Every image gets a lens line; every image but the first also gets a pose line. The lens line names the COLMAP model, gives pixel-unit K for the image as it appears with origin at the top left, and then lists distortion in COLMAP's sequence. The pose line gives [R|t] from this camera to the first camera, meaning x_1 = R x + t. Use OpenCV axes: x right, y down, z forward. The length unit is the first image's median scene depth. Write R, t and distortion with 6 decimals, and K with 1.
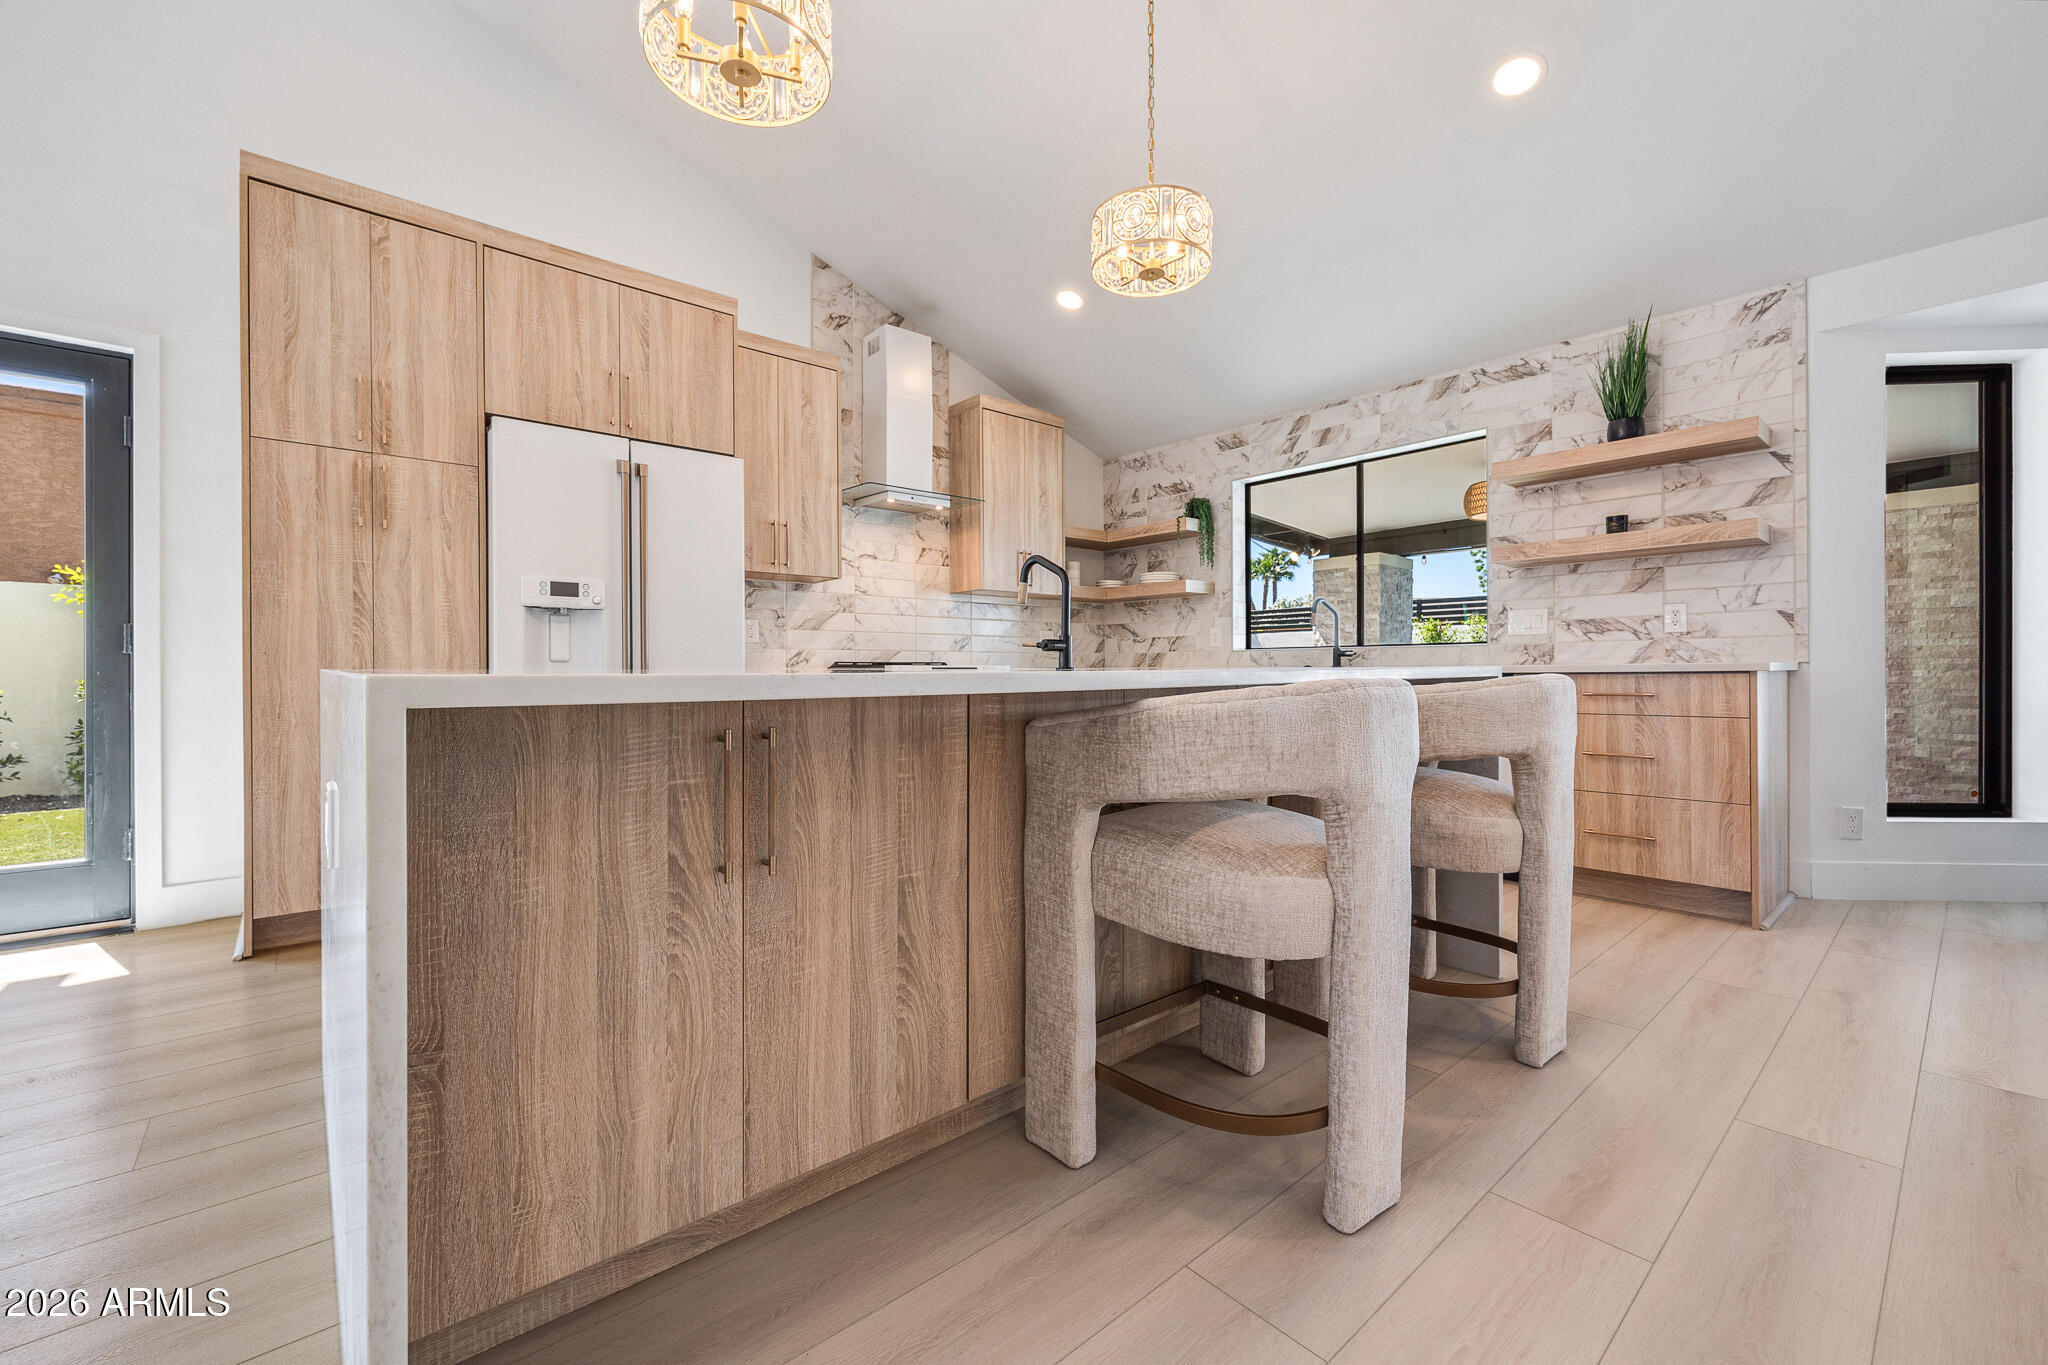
lens RADIAL K [[832.3, 0, 1024.3], [0, 832.3, 677.6], [0, 0, 1]] dist [0.000918, 0.000306]
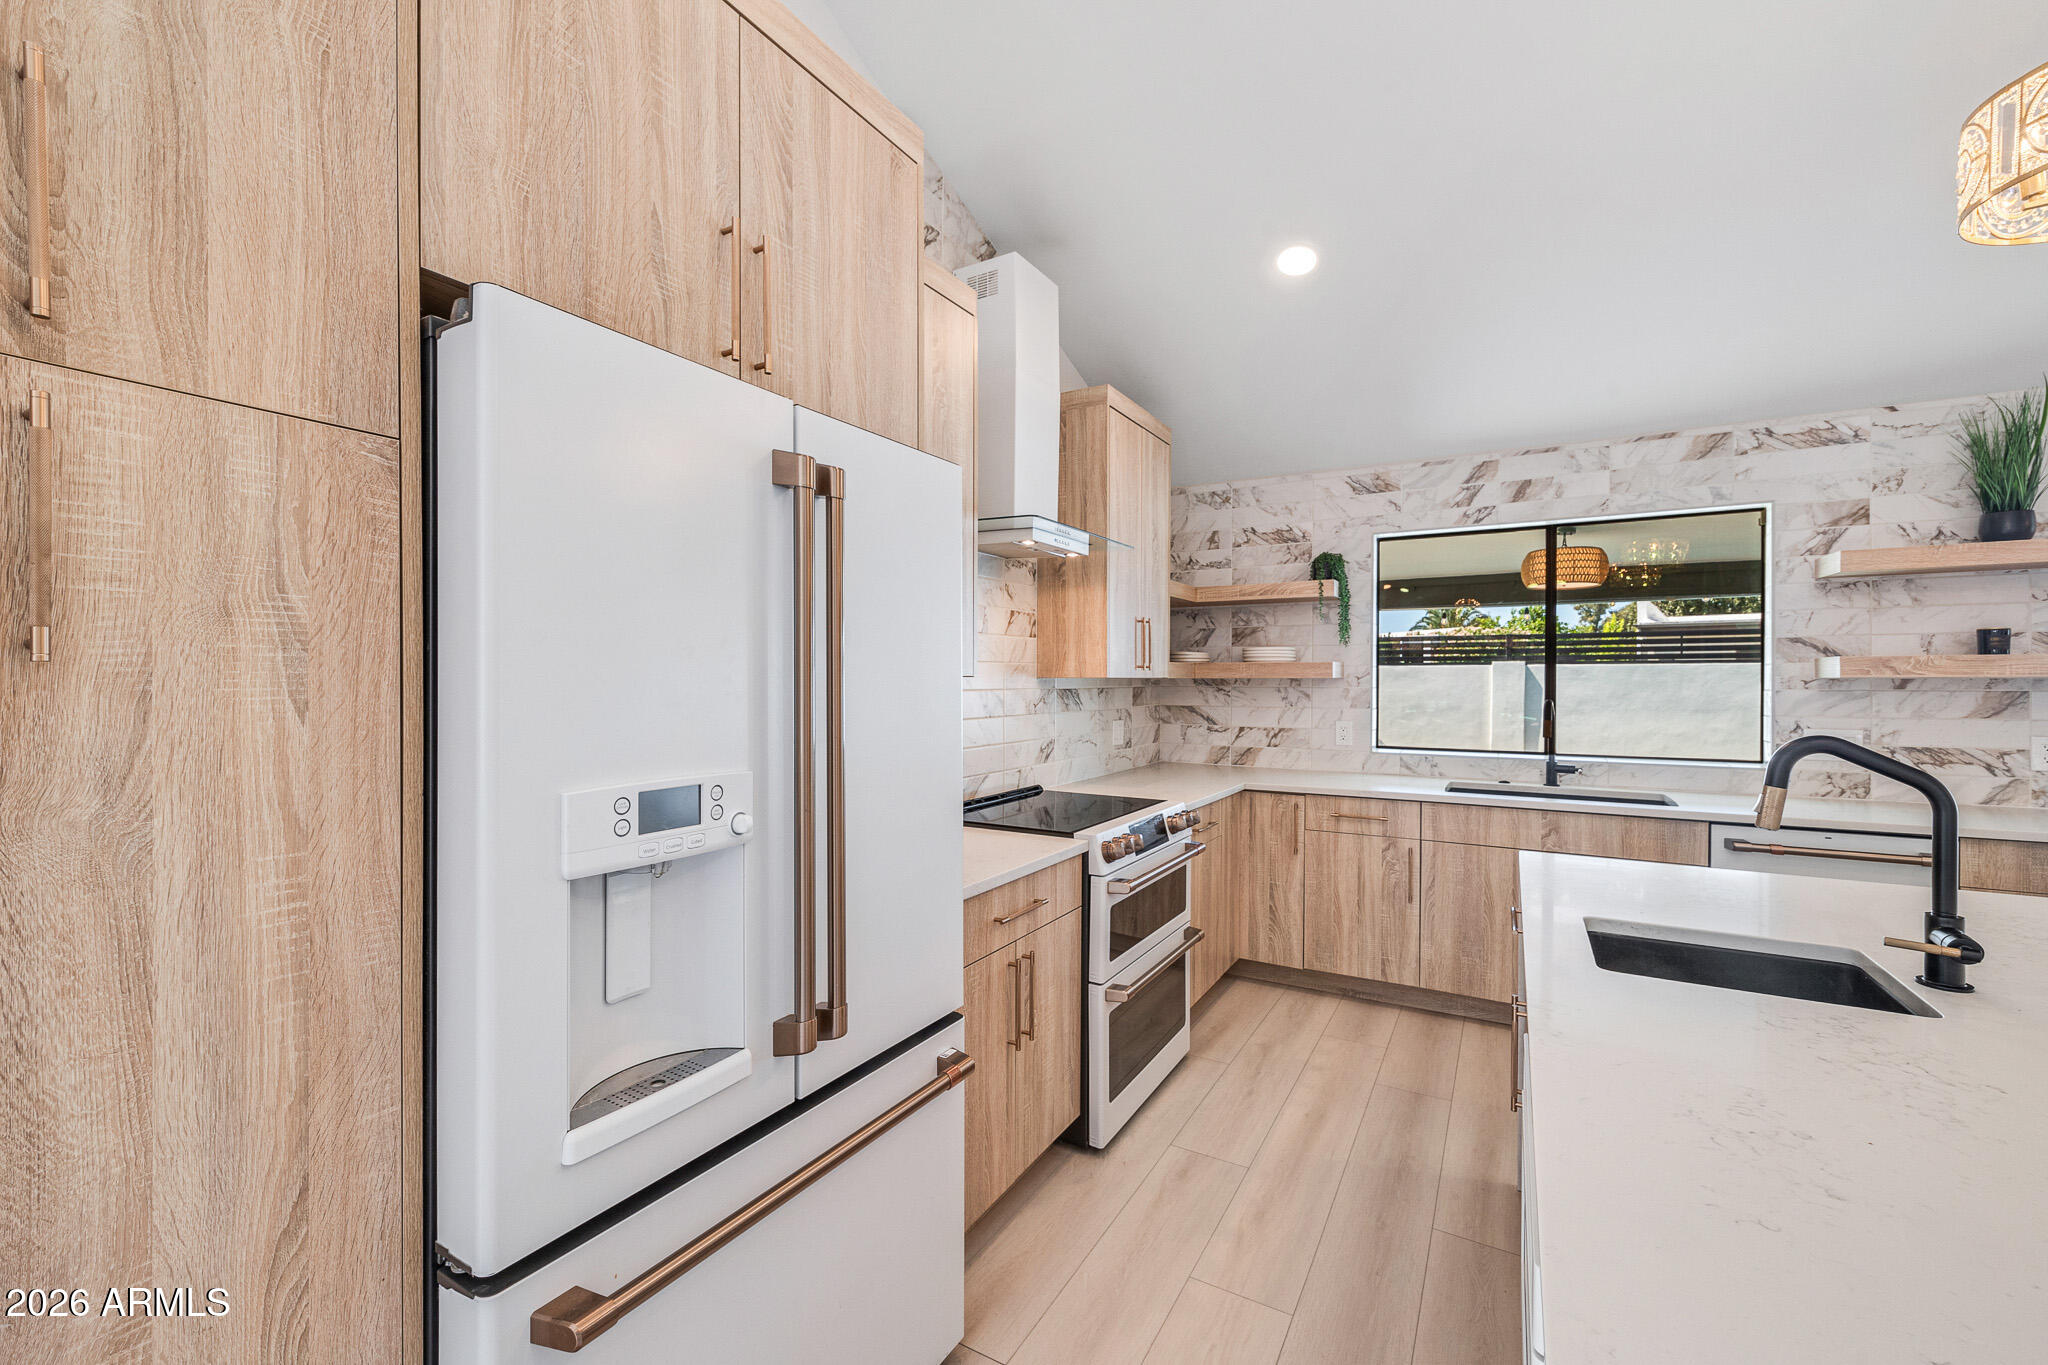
lens RADIAL K [[836.9, 0, 1026.4], [0, 836.9, 684.2], [0, 0, 1]] dist [0.000831, -0.000124]
pose [[0.946219, 0.002430, 0.323518, -0.427056], [-0.001747, 0.999996, -0.002402, -0.128762], [-0.323522, 0.001707, 0.946219, 0.501890]]
